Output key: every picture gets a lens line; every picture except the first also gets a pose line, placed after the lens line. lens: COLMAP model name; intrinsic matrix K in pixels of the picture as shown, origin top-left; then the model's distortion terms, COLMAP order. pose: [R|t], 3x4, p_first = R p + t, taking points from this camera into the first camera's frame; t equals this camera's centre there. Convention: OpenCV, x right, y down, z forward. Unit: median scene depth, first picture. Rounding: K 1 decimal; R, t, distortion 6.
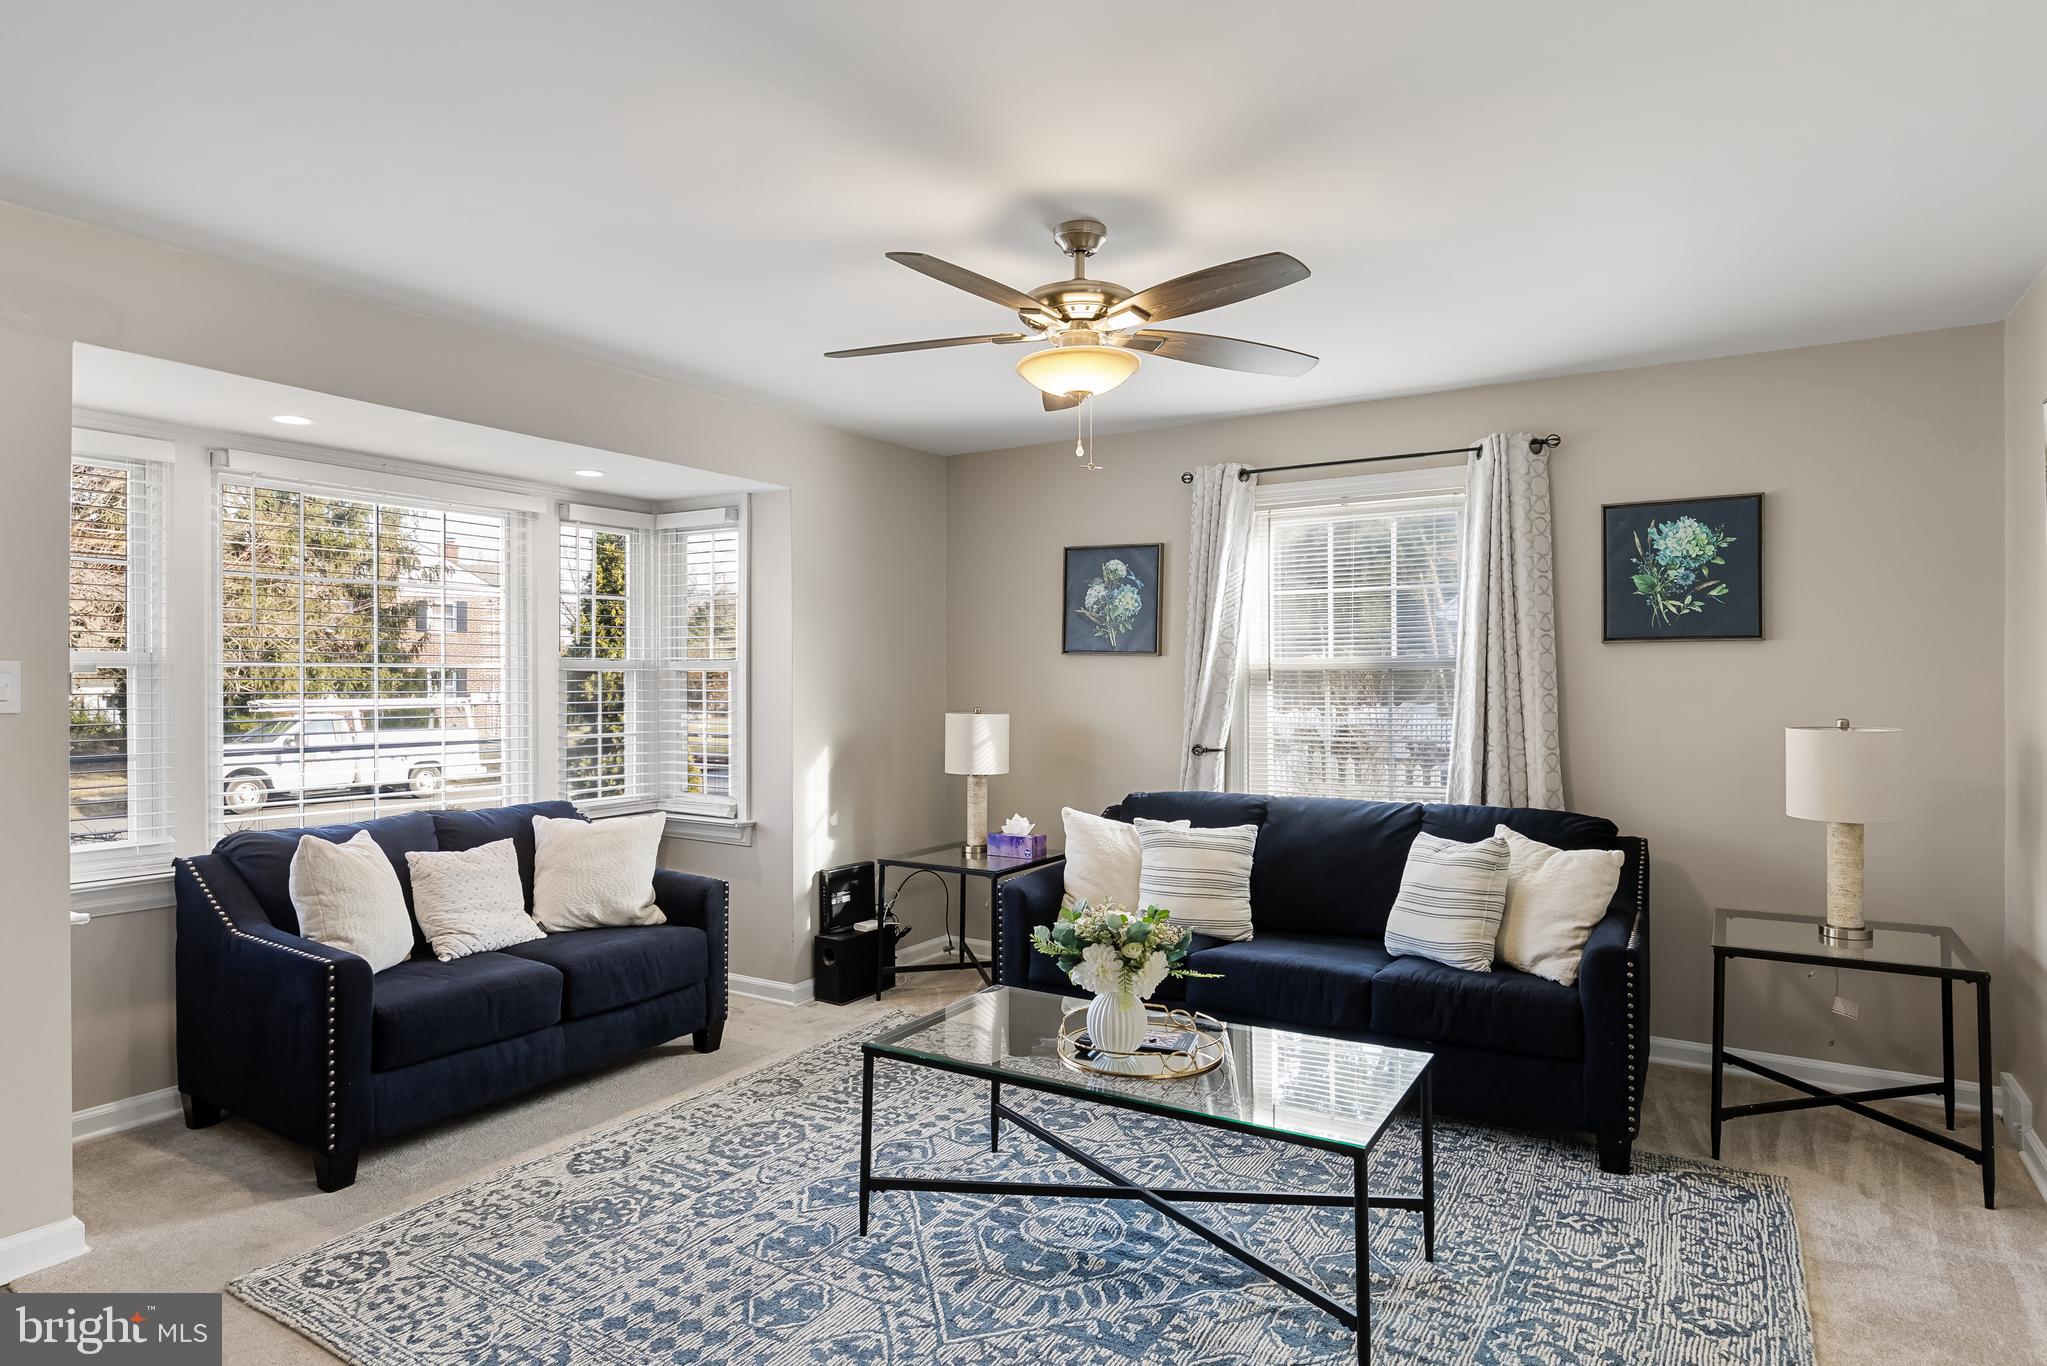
lens RADIAL K [[1158.7, 0, 1036.4], [0, 1158.7, 681.6], [0, 0, 1]] dist [-0.001747, -0.004211]
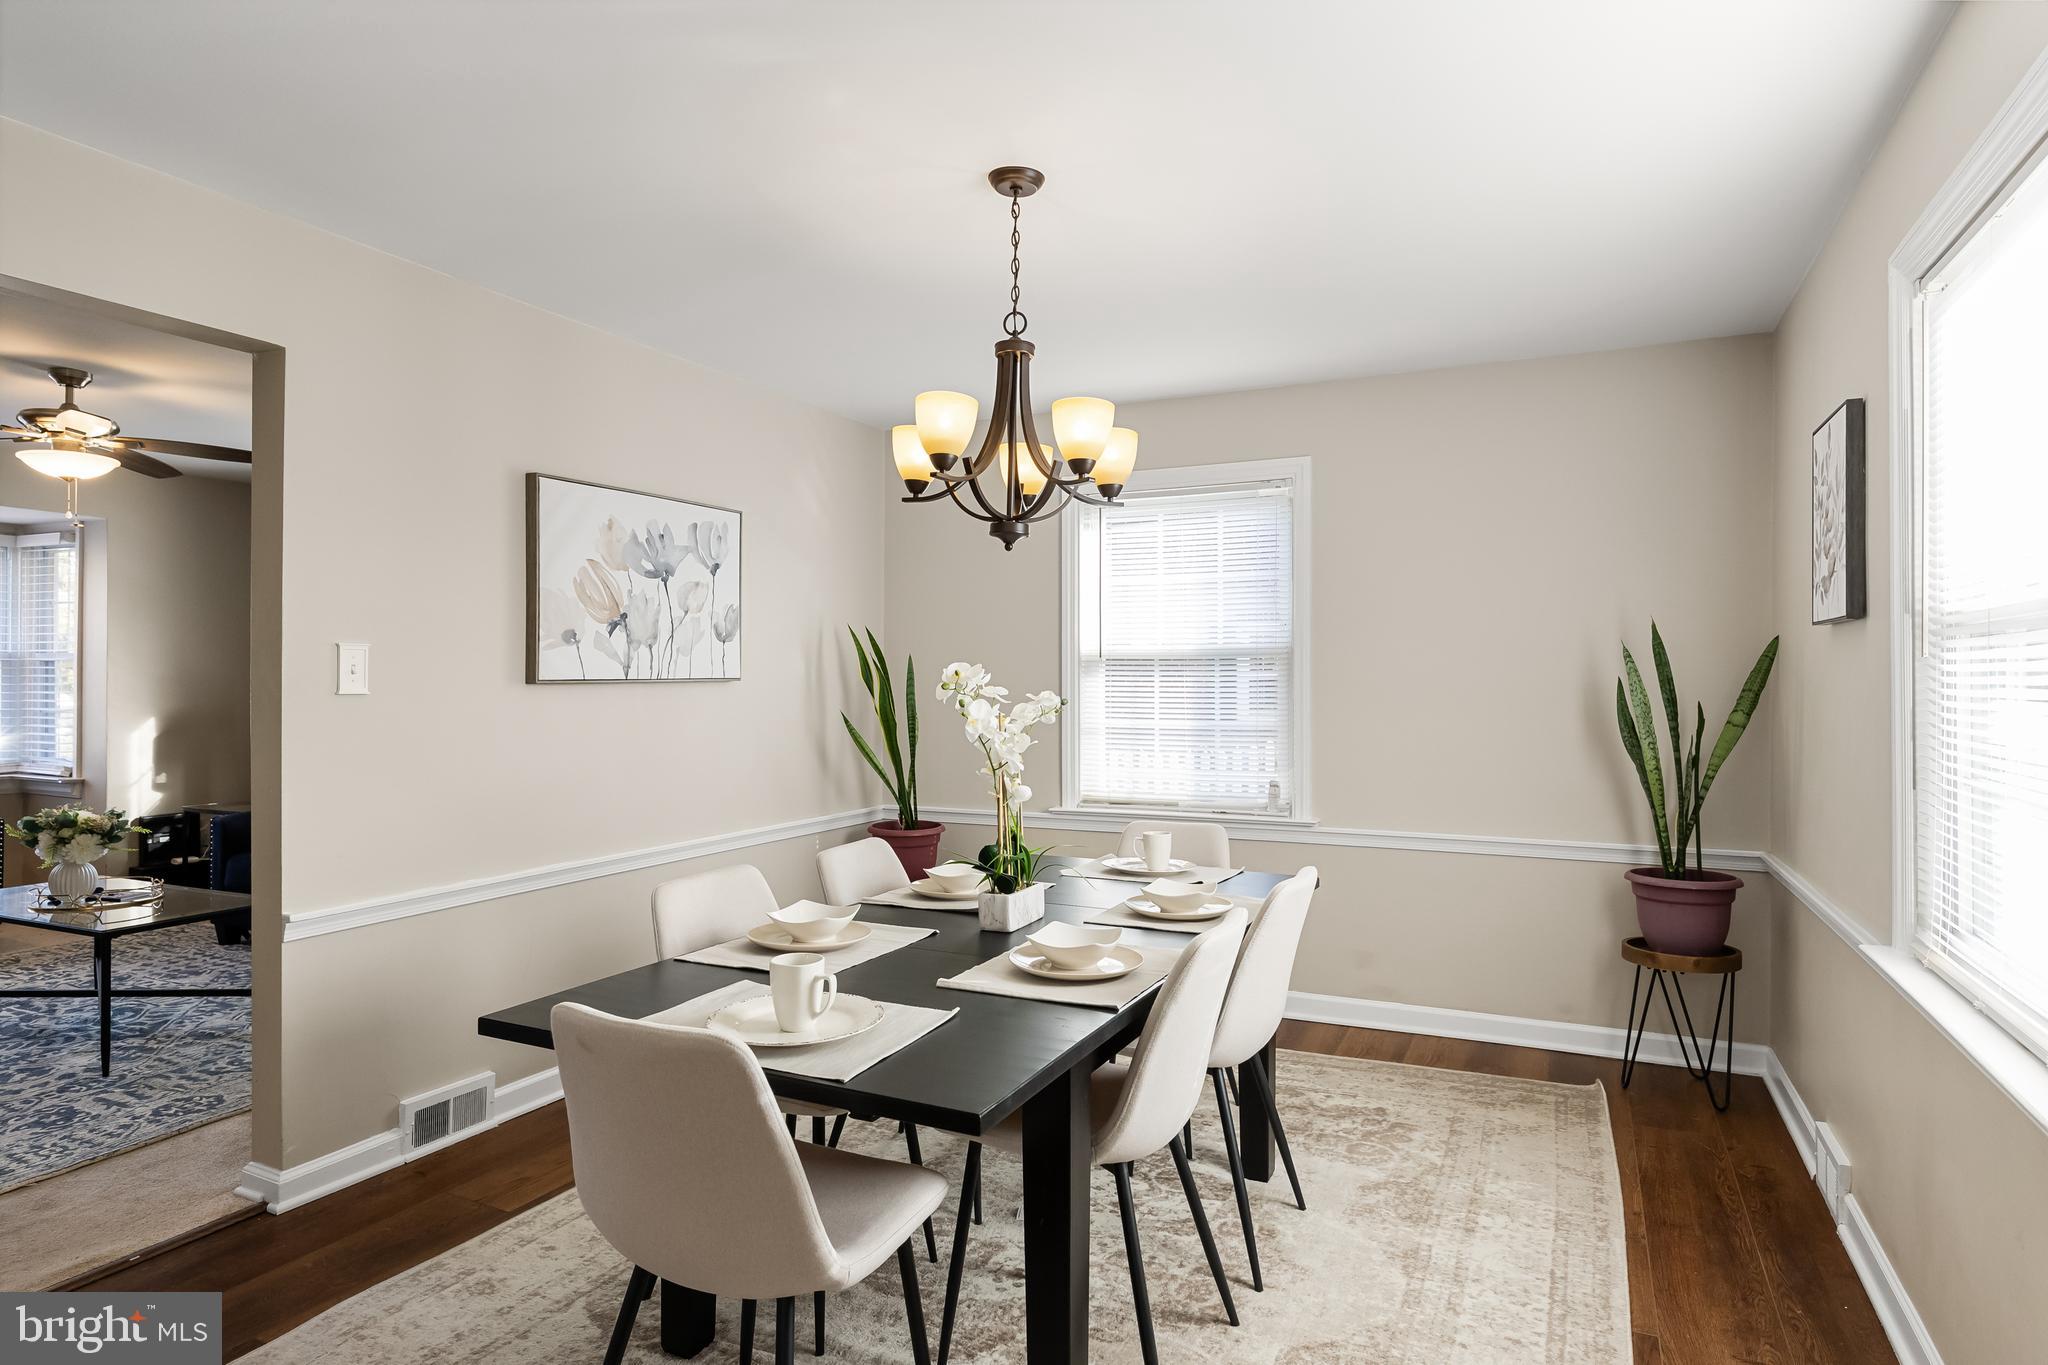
lens RADIAL K [[1159.2, 0, 1013.3], [0, 1159.2, 679.2], [0, 0, 1]] dist [-0.001747, -0.004211]
pose [[0.993530, -0.005074, 0.113456, 0.807215], [0.004470, 0.999974, 0.005577, 0.011575], [-0.113481, -0.005033, 0.993527, -0.482452]]
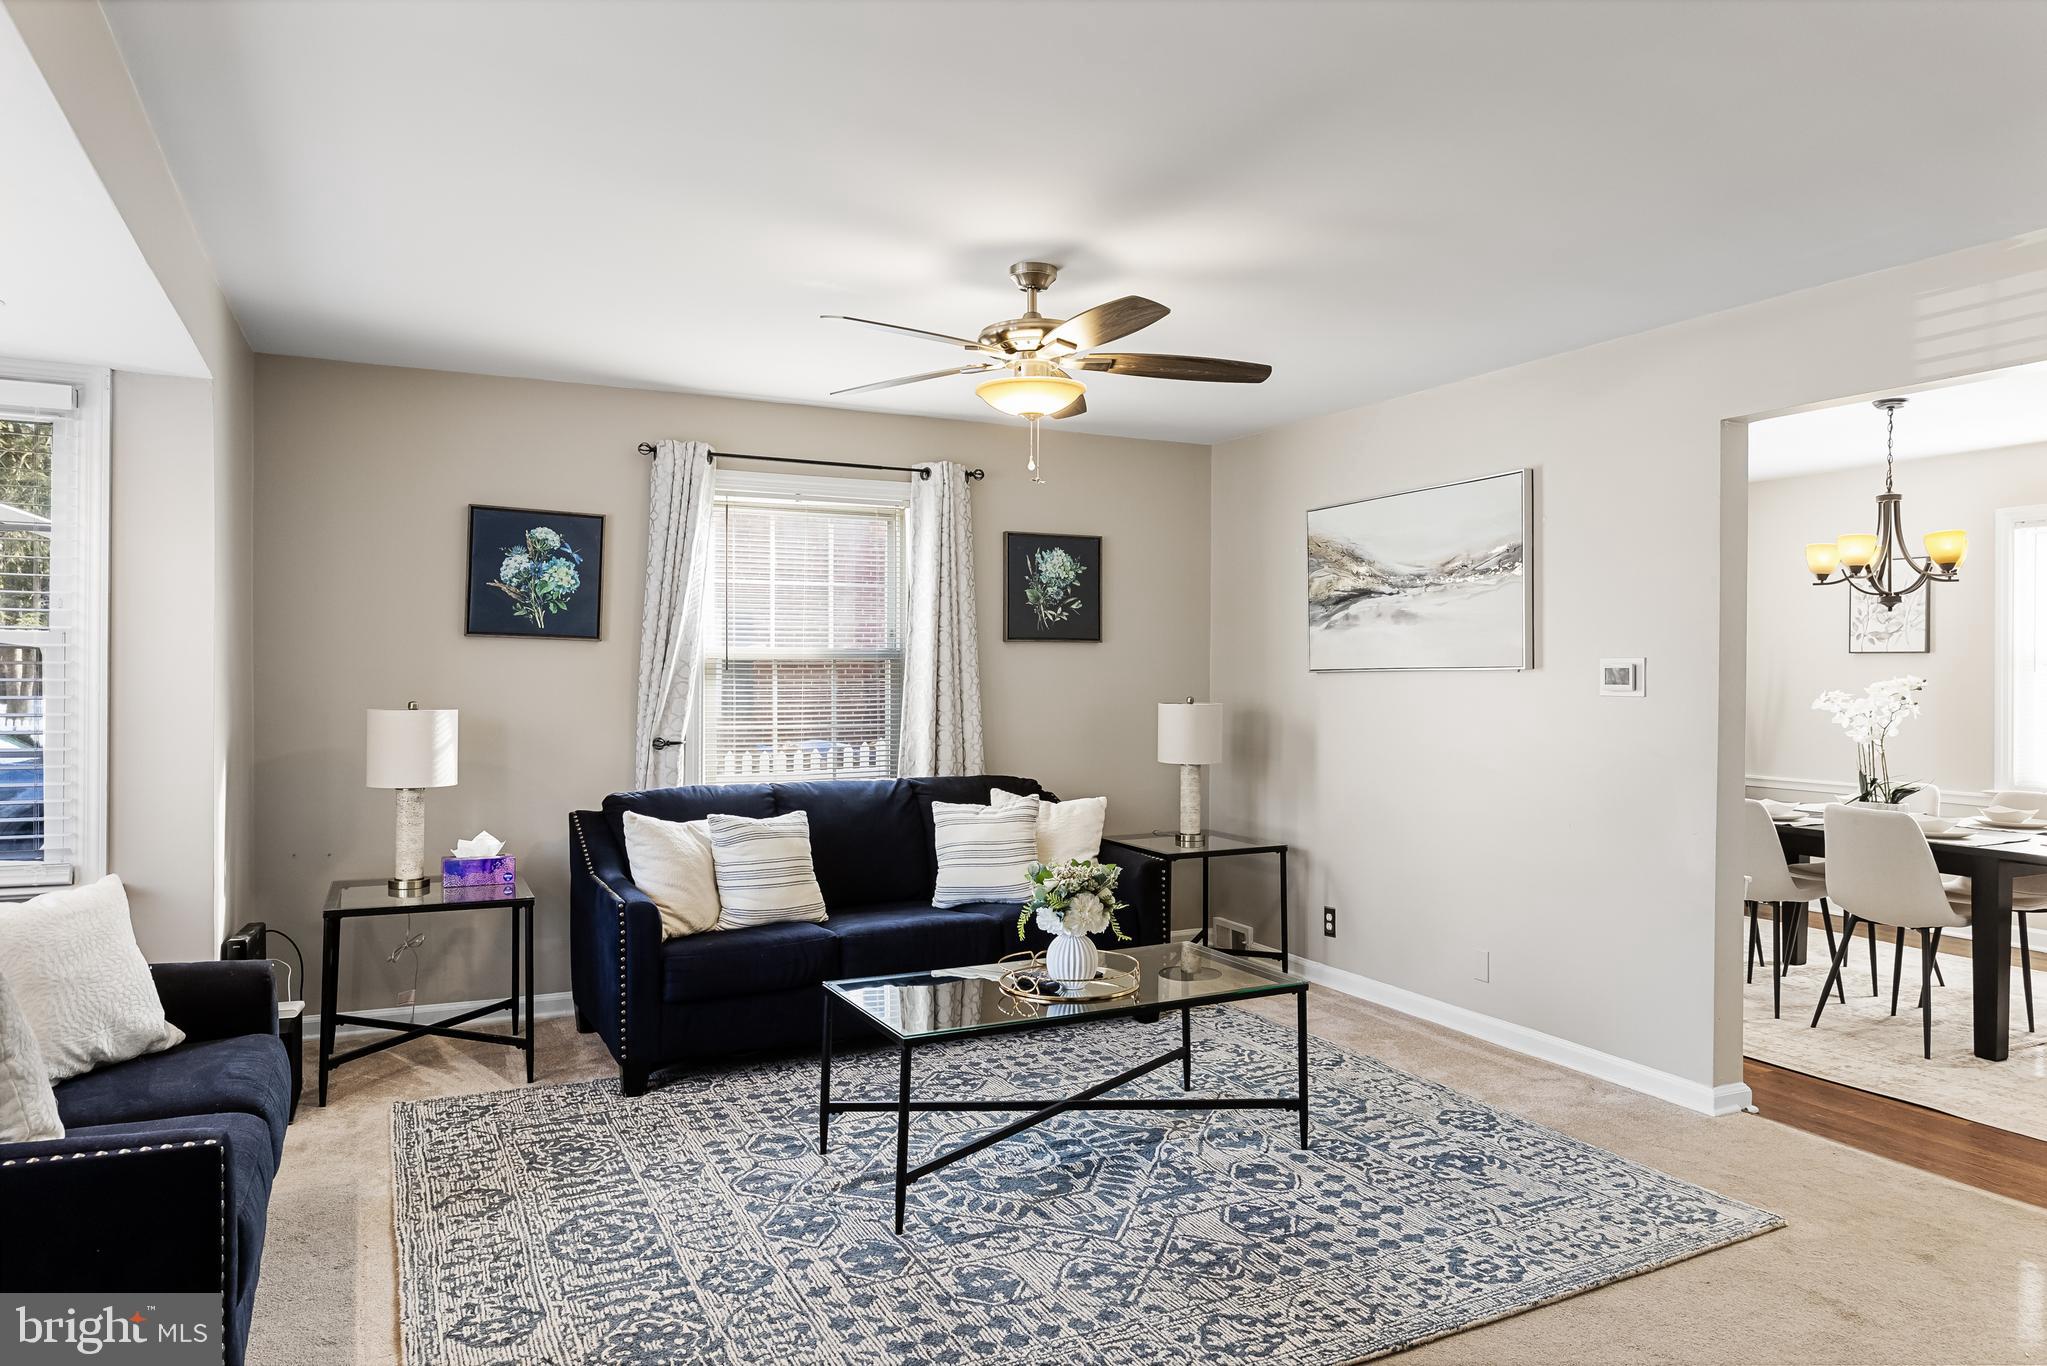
lens RADIAL K [[1324.4, 0, 1030.7], [0, 1324.4, 689.7], [0, 0, 1]] dist [-0.007458, 0.000204]
pose [[0.517270, -0.007171, 0.855792, -0.751235], [-0.002888, 0.999945, 0.010124, 0.004799], [-0.855817, -0.007709, 0.517220, 0.237231]]
